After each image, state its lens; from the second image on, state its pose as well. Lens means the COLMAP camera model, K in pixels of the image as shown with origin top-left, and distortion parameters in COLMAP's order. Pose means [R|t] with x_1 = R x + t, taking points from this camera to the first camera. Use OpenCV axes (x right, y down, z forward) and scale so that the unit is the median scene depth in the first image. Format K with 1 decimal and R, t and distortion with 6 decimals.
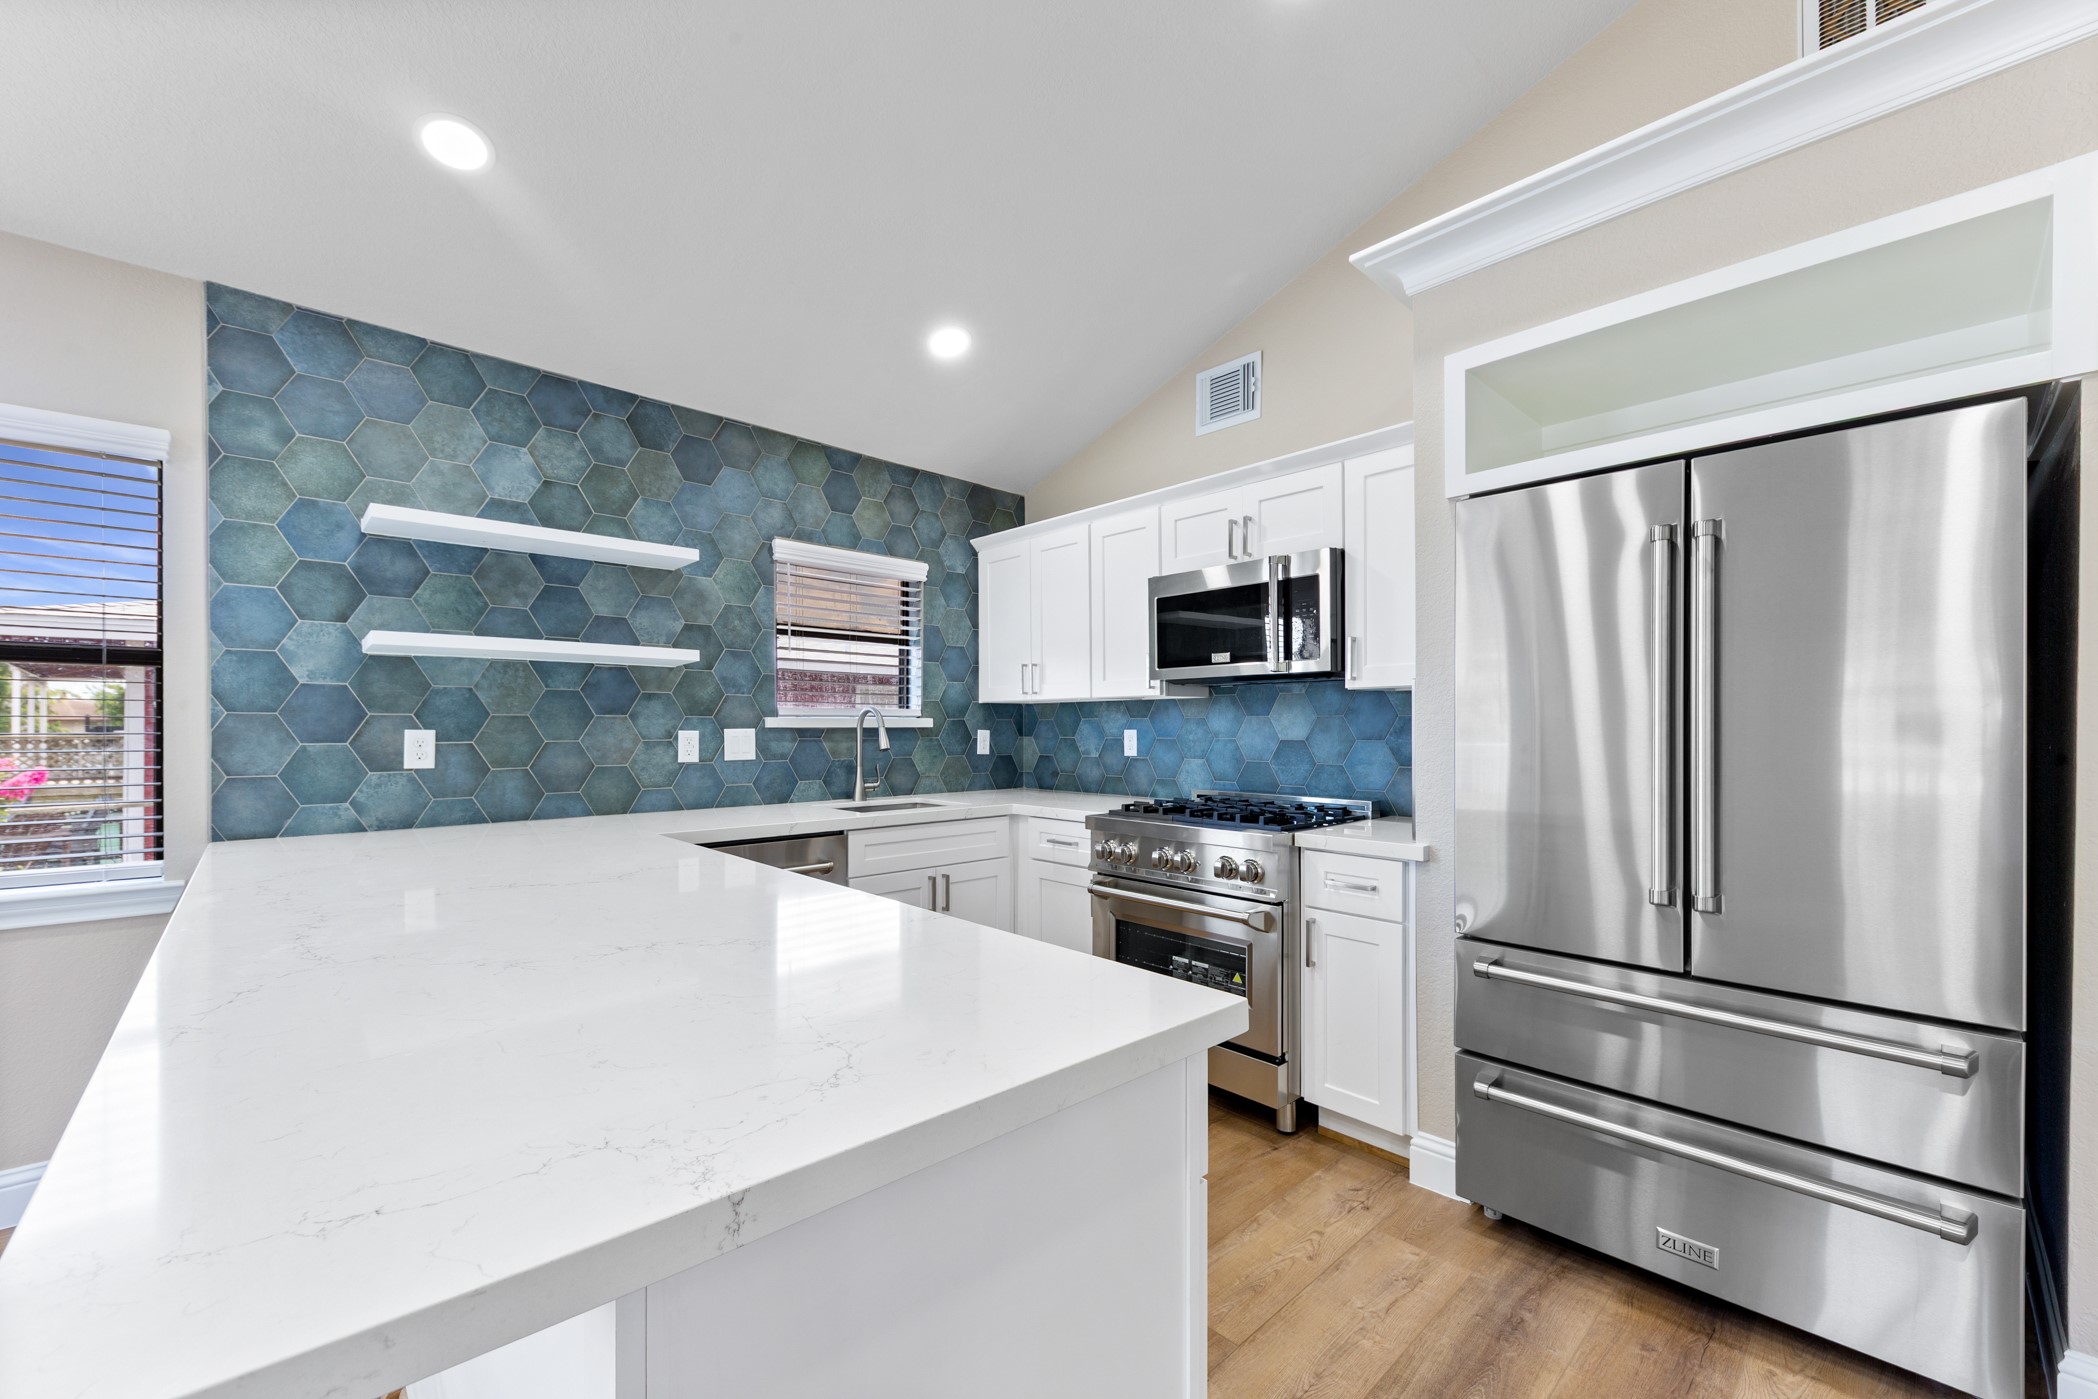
lens RADIAL K [[820.5, 0, 1049.0], [0, 820.5, 699.5], [0, 0, 1]] dist [0.001286, -0.000027]
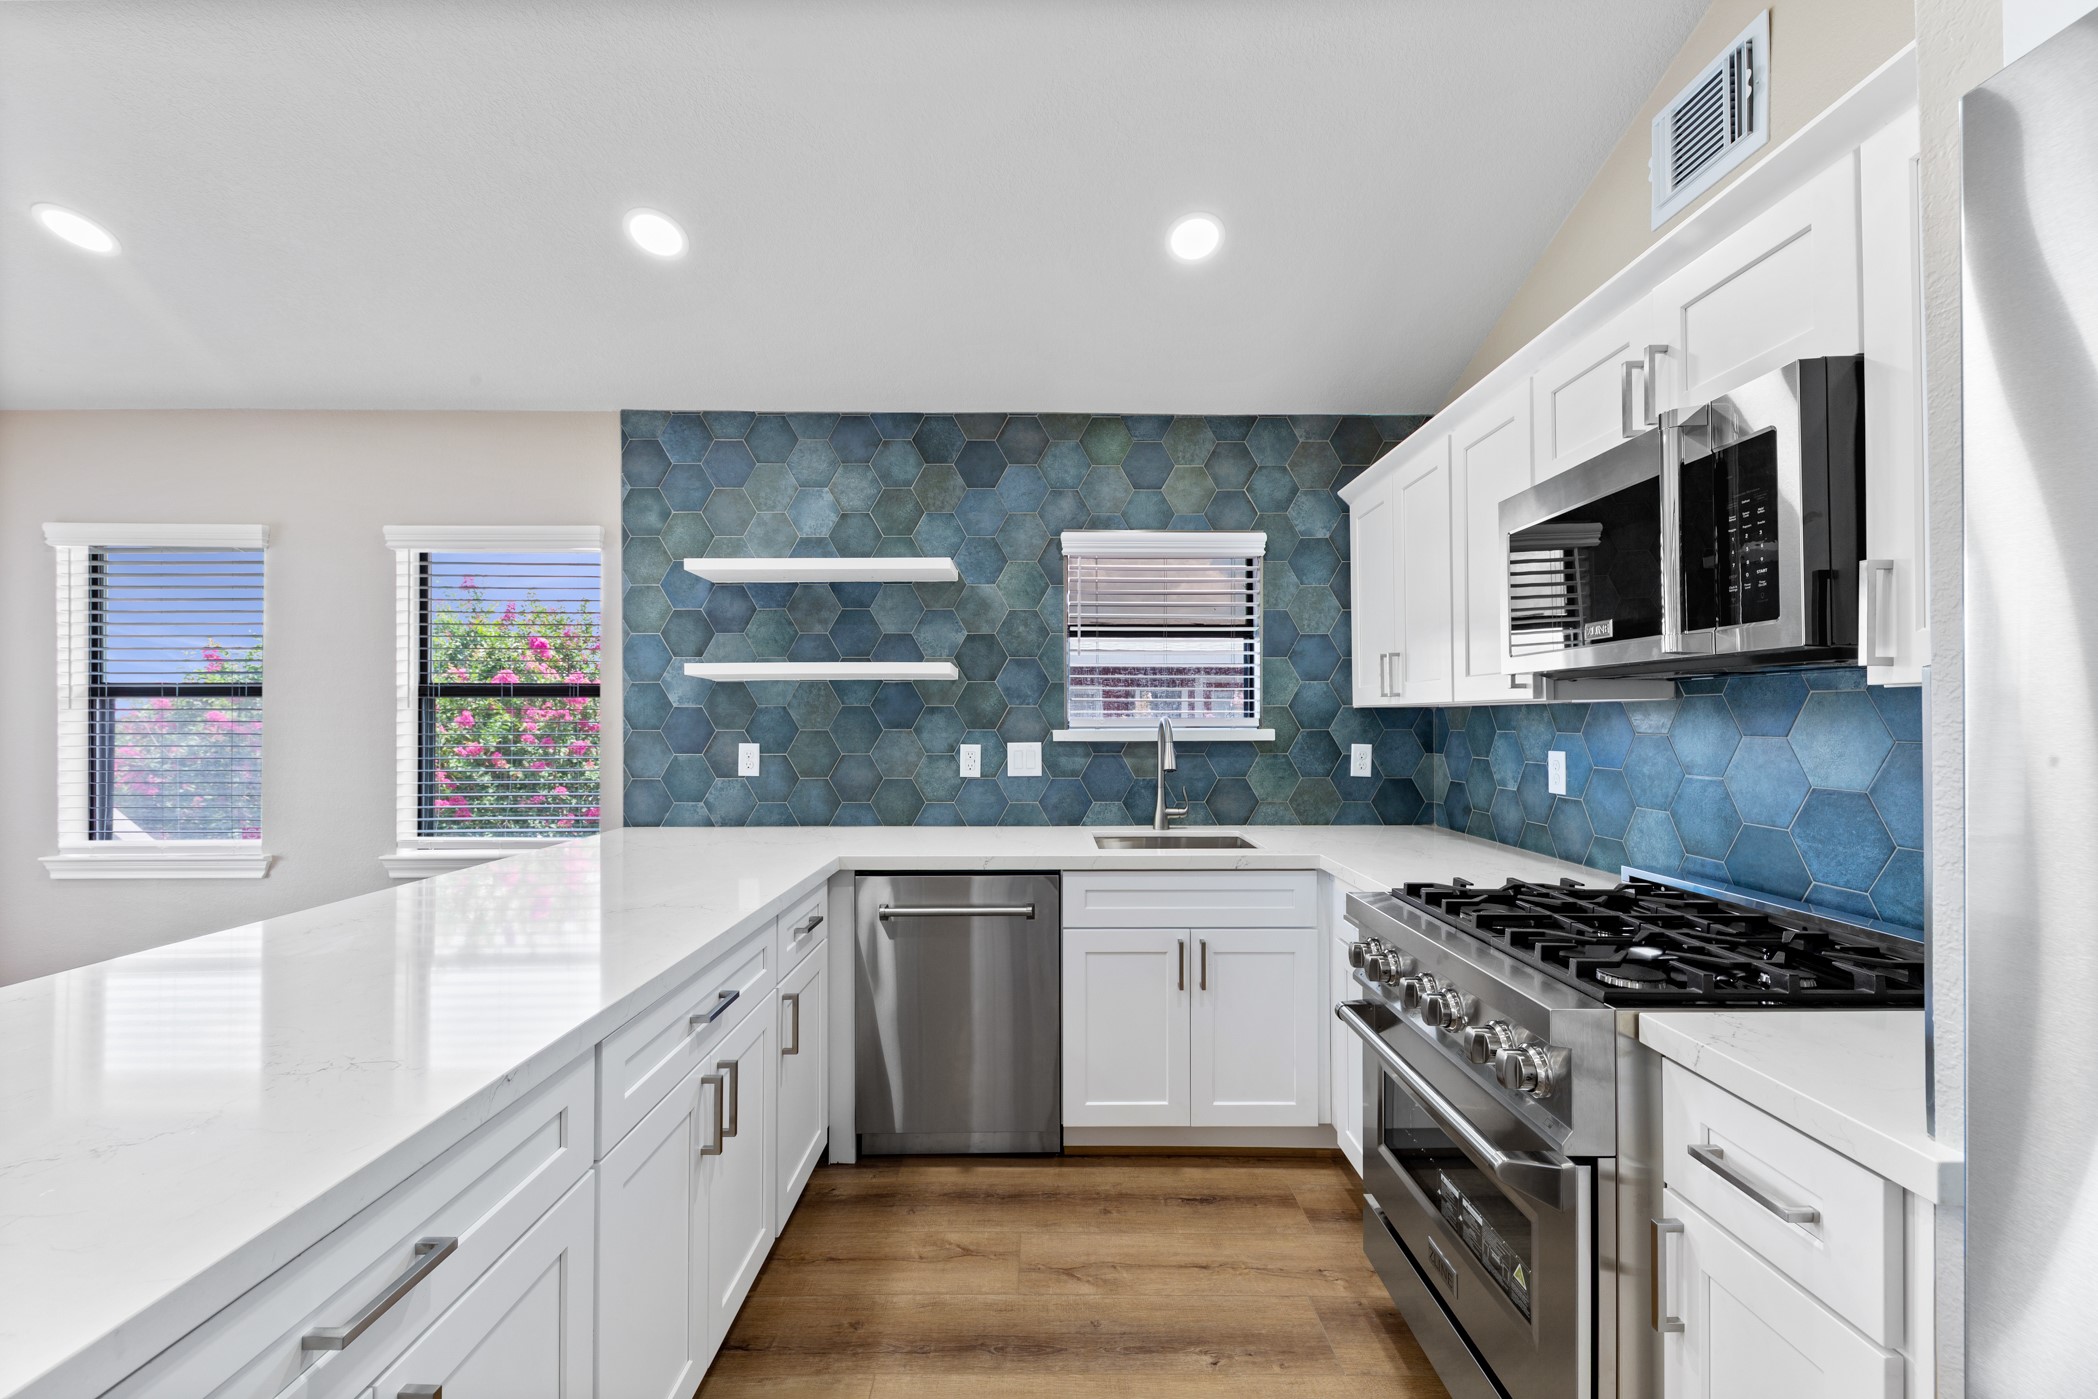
lens RADIAL K [[820.5, 0, 1049.0], [0, 820.5, 699.5], [0, 0, 1]] dist [0.001286, -0.000027]
pose [[0.734119, -0.016020, -0.678831, 0.285014], [0.023690, 0.999717, 0.002027, -0.014812], [0.678607, -0.017569, 0.734291, 0.343599]]
